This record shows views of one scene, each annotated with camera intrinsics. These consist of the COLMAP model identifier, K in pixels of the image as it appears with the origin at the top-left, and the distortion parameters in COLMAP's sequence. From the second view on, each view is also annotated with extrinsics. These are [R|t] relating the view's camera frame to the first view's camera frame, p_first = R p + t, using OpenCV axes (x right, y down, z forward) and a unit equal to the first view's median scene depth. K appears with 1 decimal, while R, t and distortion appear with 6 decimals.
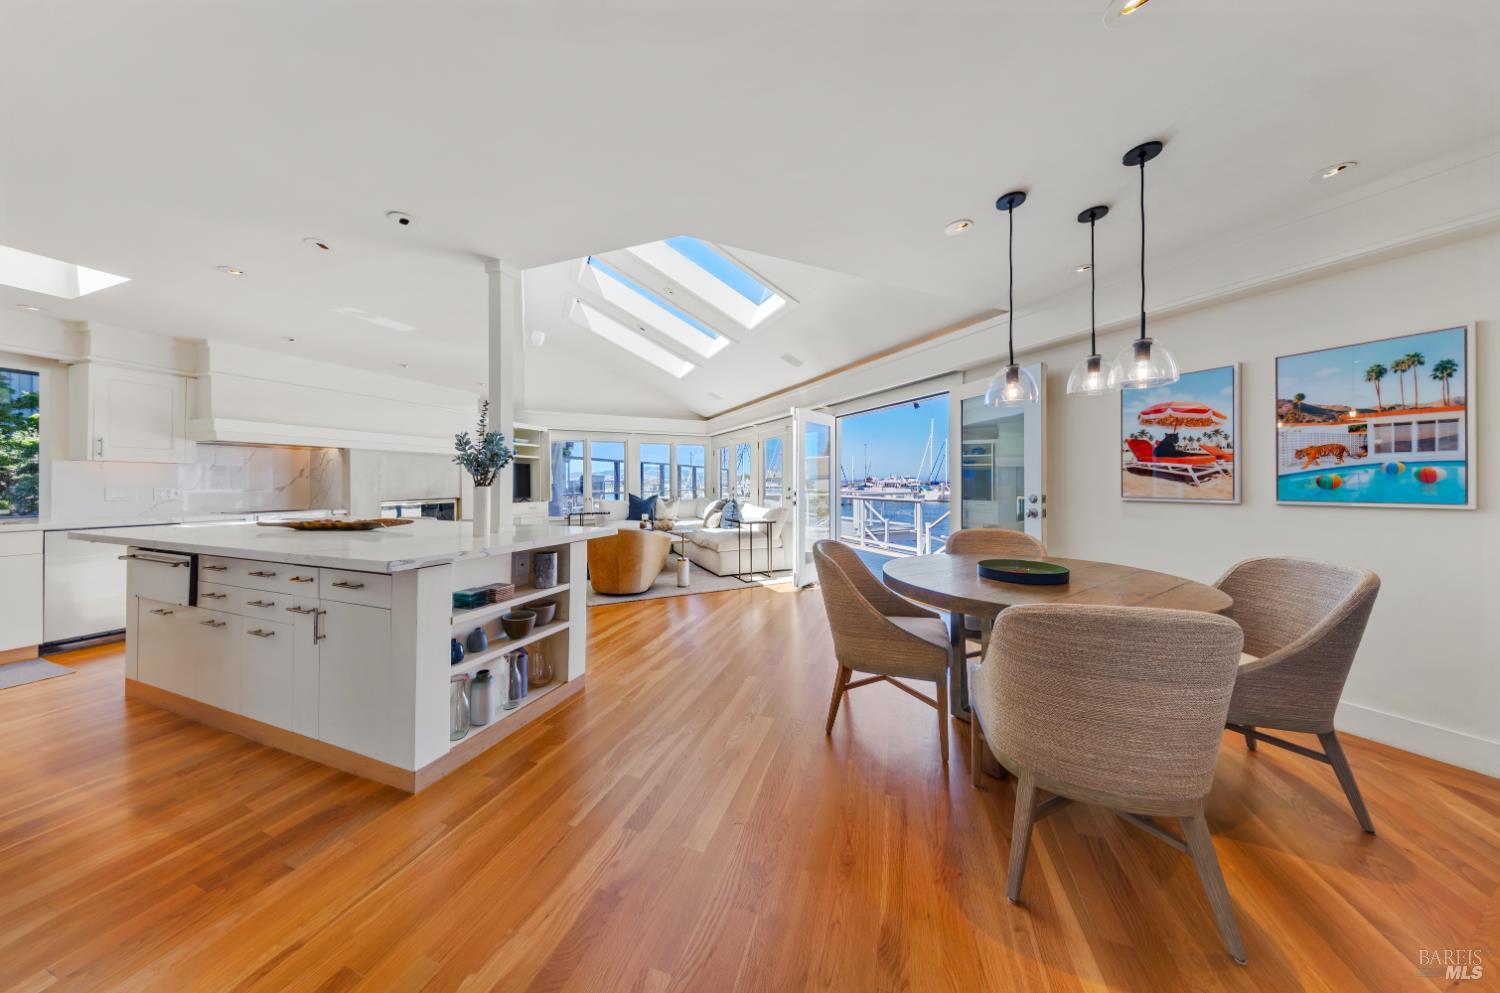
lens RADIAL K [[448.0, 0, 740.0], [0, 448.0, 482.0], [0, 0, 1]] dist [-0.000513, -0.000068]
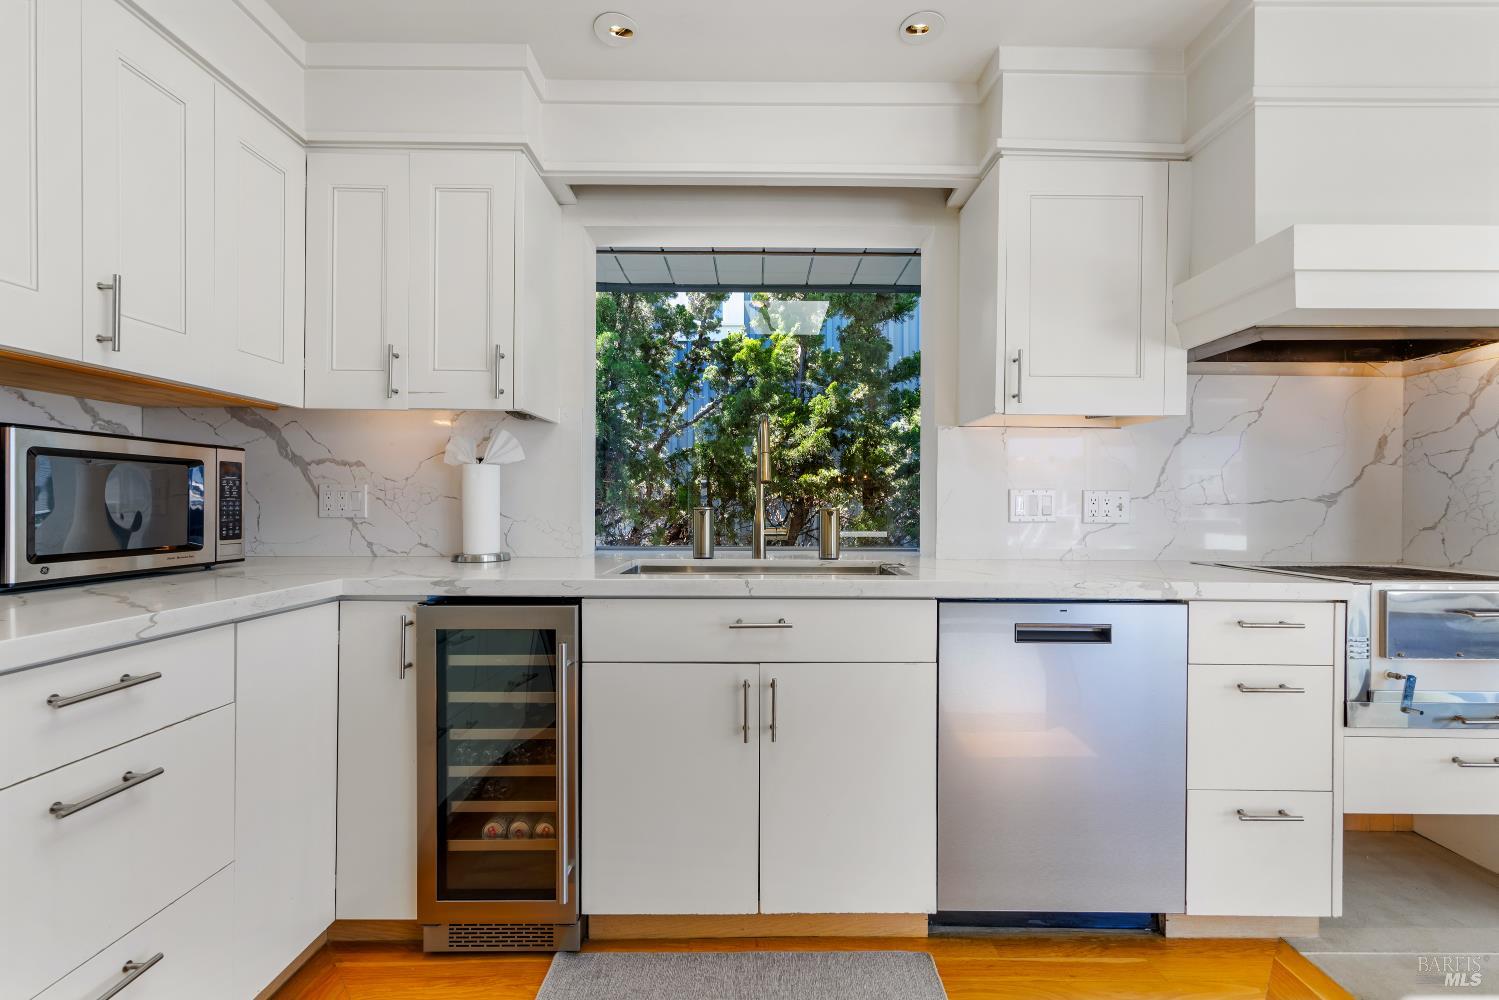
lens RADIAL K [[629.8, 0, 756.2], [0, 629.8, 508.9], [0, 0, 1]] dist [0.007198, 0.000317]
pose [[0.336595, 0.004027, -0.941641, -1.390600], [-0.003257, 0.999990, 0.003113, 0.043968], [0.941644, 0.002020, 0.336605, 0.851817]]
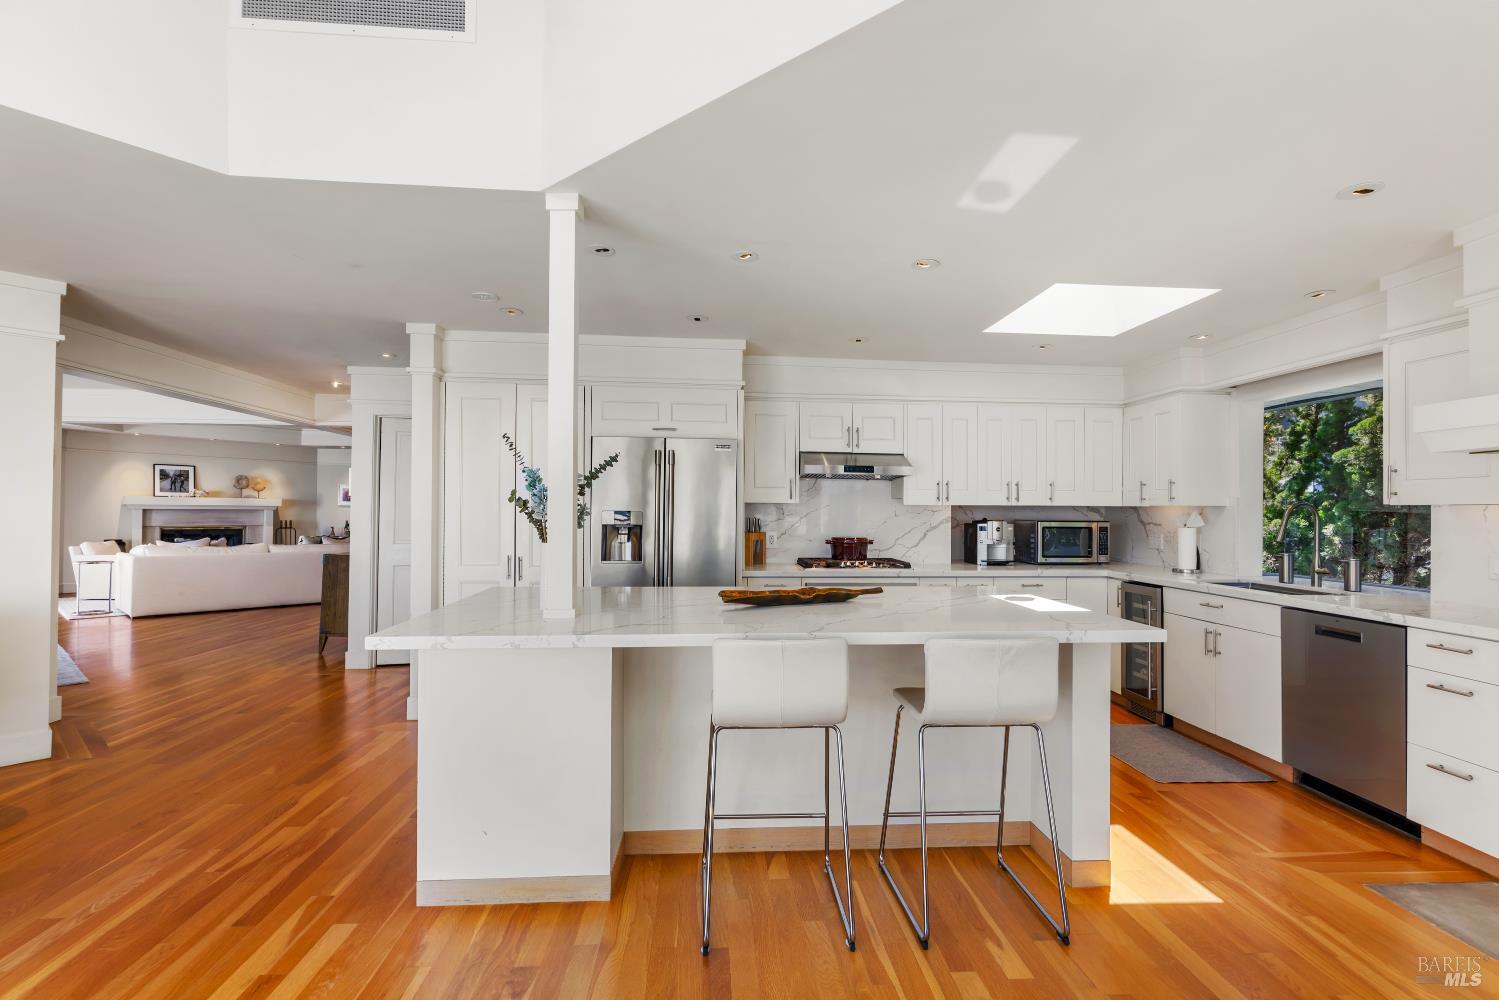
lens RADIAL K [[702.7, 0, 753.6], [0, 702.7, 503.9], [0, 0, 1]] dist [0.006670, -0.000309]
pose [[-0.914213, -0.011995, -0.405057, -0.386797], [-0.009634, 0.999923, -0.007867, -0.047642], [0.405120, -0.003289, -0.914258, 2.084319]]
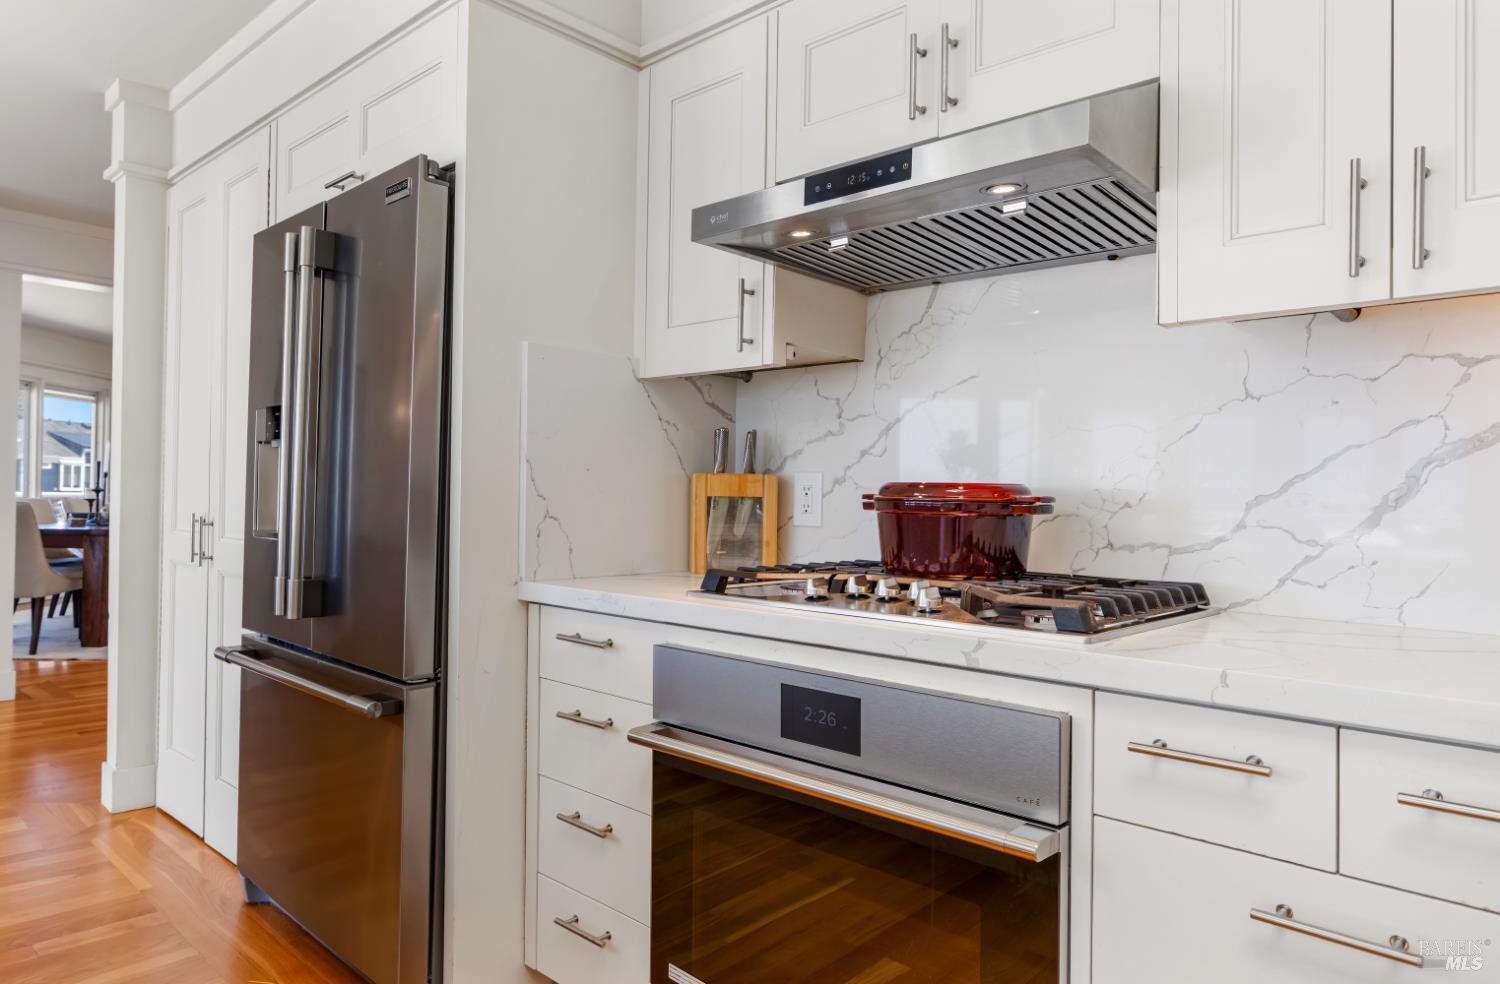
lens RADIAL K [[933.6, 0, 748.2], [0, 933.6, 482.5], [0, 0, 1]] dist [0.005548, 0.001153]
pose [[-0.912937, -0.008714, 0.408008, -1.626546], [-0.016422, 0.999747, -0.015395, 0.043176], [-0.407770, -0.020755, -0.912849, 0.991008]]
